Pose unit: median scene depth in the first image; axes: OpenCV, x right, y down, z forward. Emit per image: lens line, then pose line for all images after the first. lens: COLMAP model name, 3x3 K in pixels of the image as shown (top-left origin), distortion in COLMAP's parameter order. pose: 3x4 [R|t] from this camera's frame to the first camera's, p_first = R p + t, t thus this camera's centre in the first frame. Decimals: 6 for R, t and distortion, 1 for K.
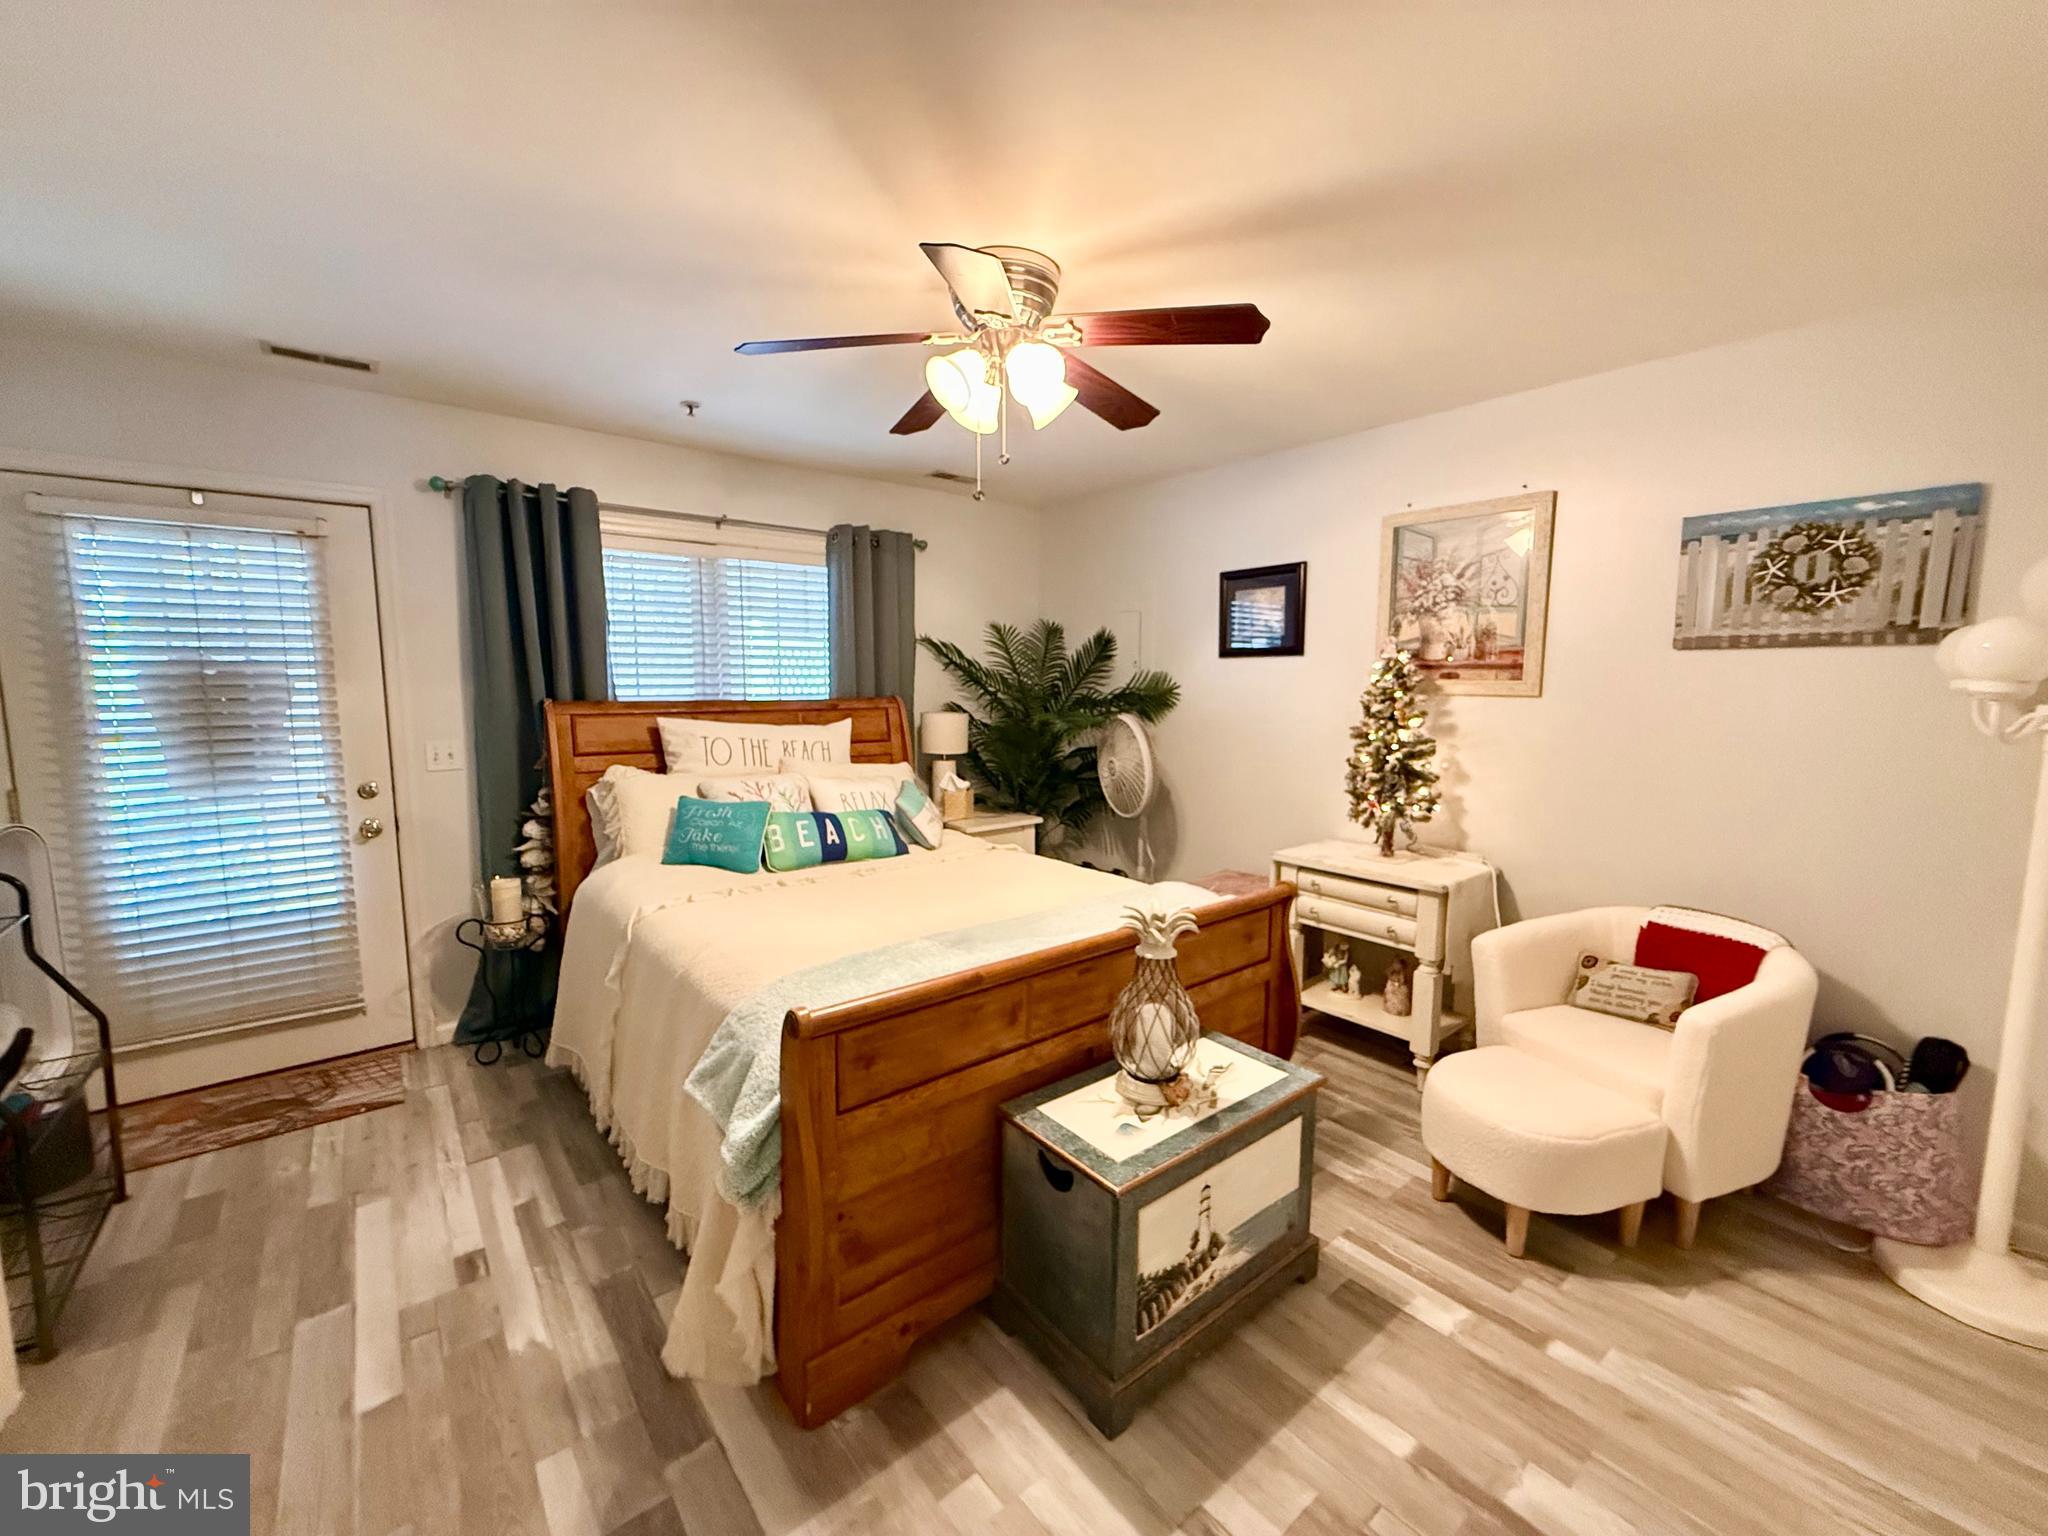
lens RADIAL K [[817.4, 0, 1021.0], [0, 817.4, 772.4], [0, 0, 1]] dist [0.000297, -0.000292]
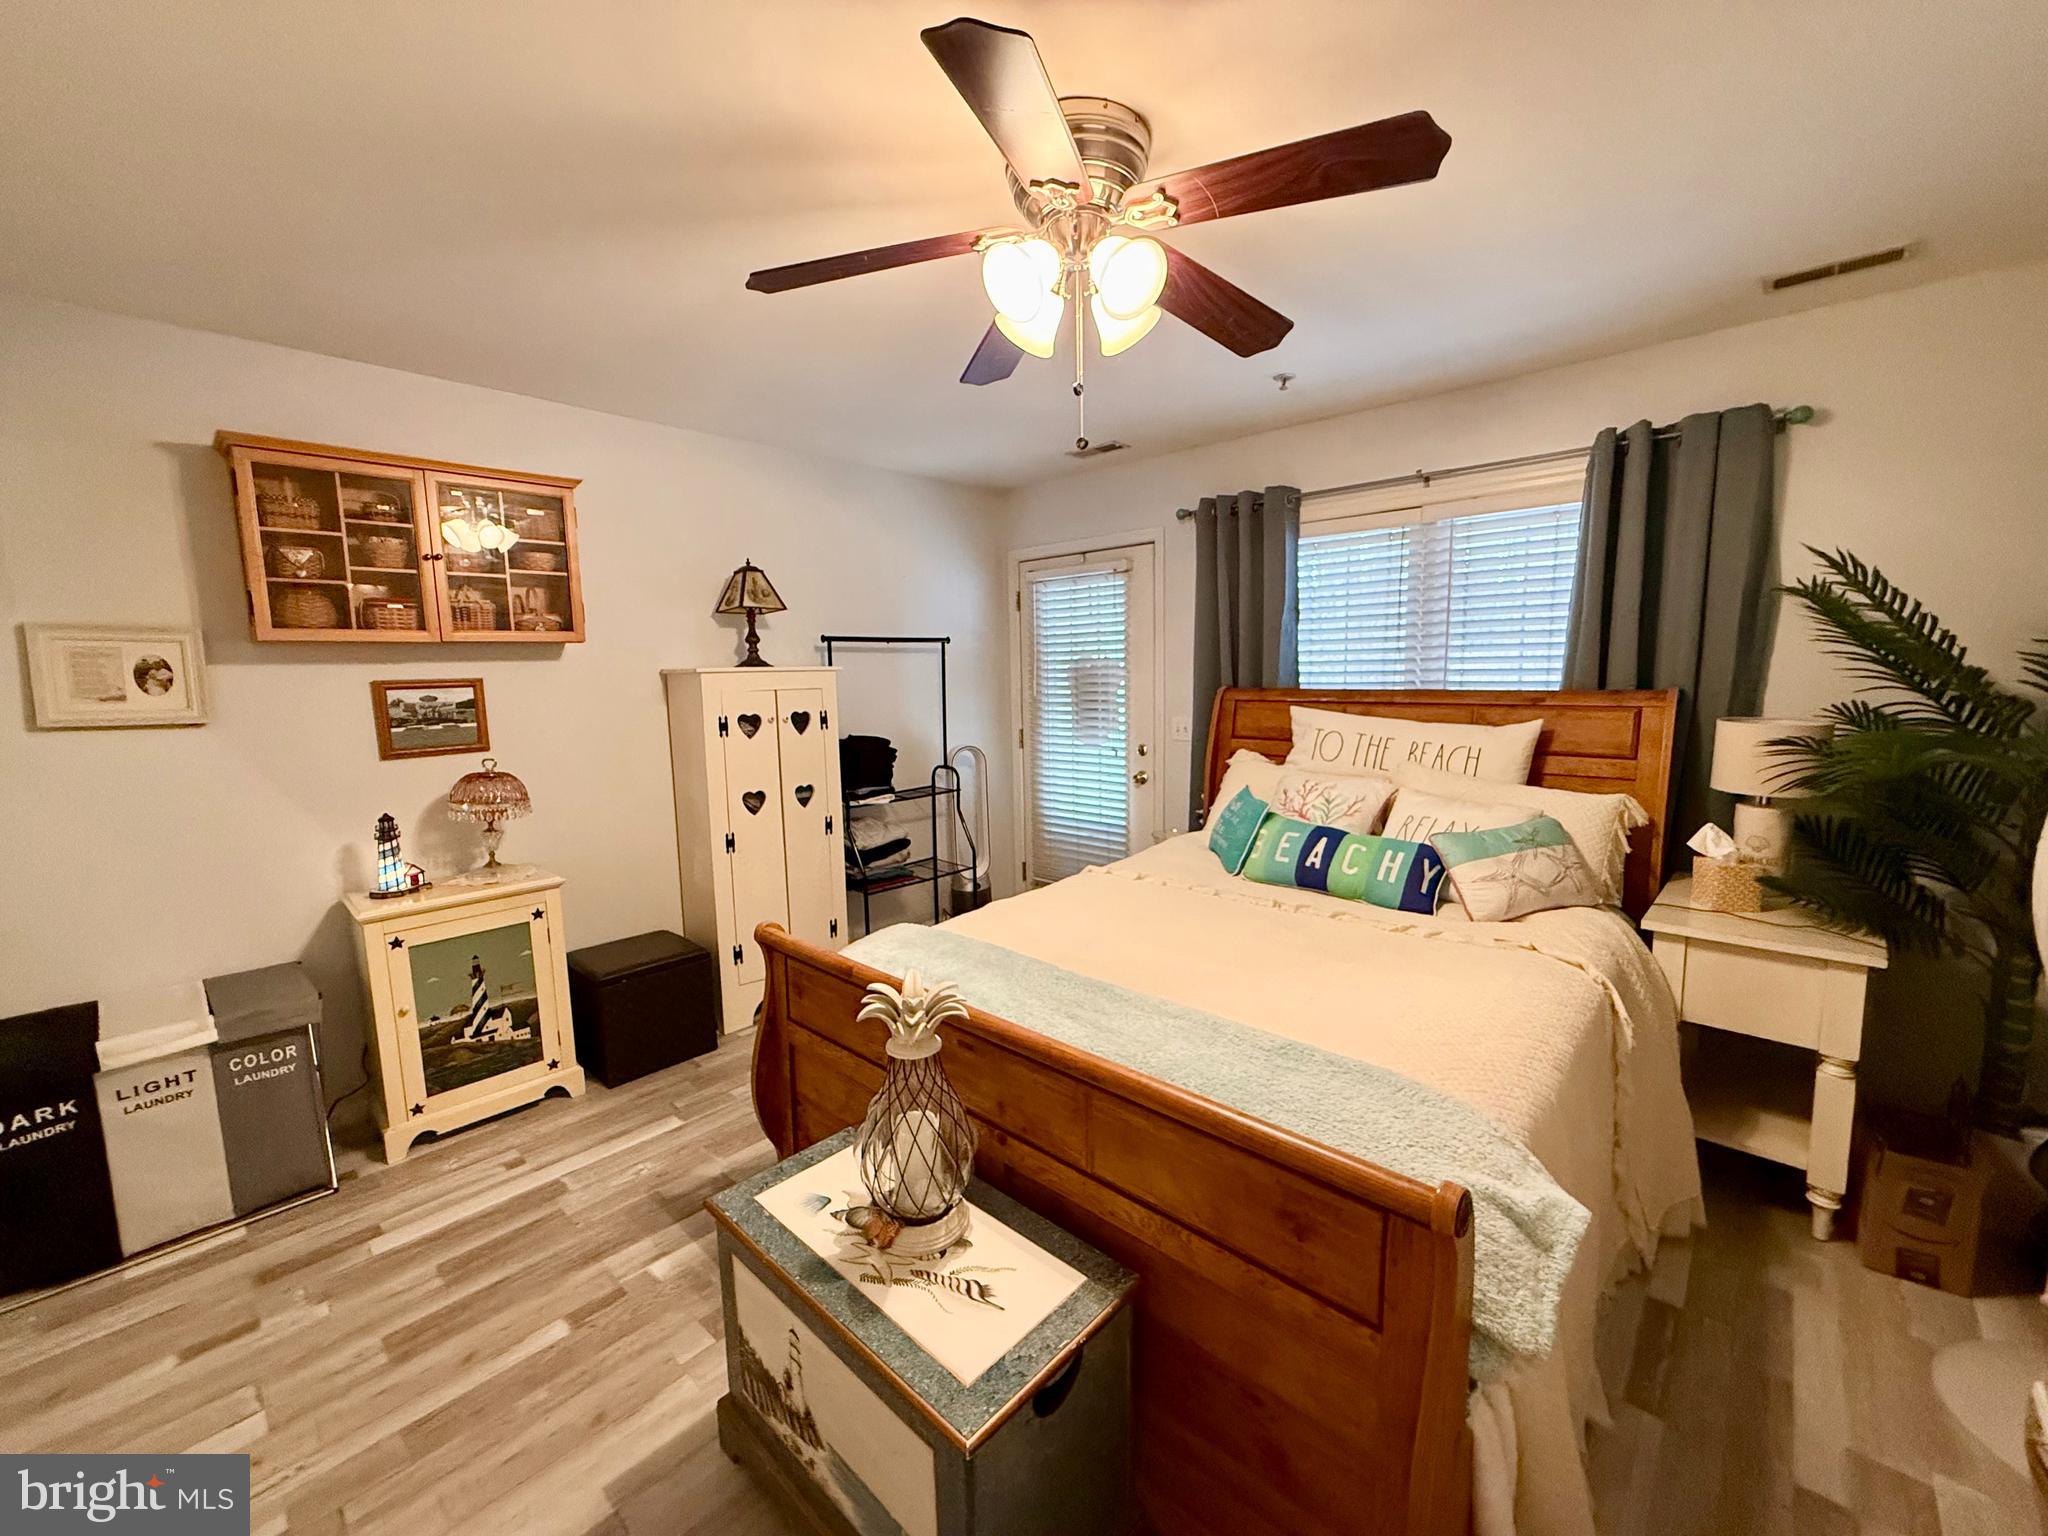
lens RADIAL K [[817.4, 0, 1018.0], [0, 817.4, 769.0], [0, 0, 1]] dist [0.000297, -0.000292]
pose [[0.132047, 0.116948, -0.984321, 0.521743], [-0.094142, 0.990007, 0.104994, -0.068536], [0.986763, 0.078802, 0.141737, 0.575667]]
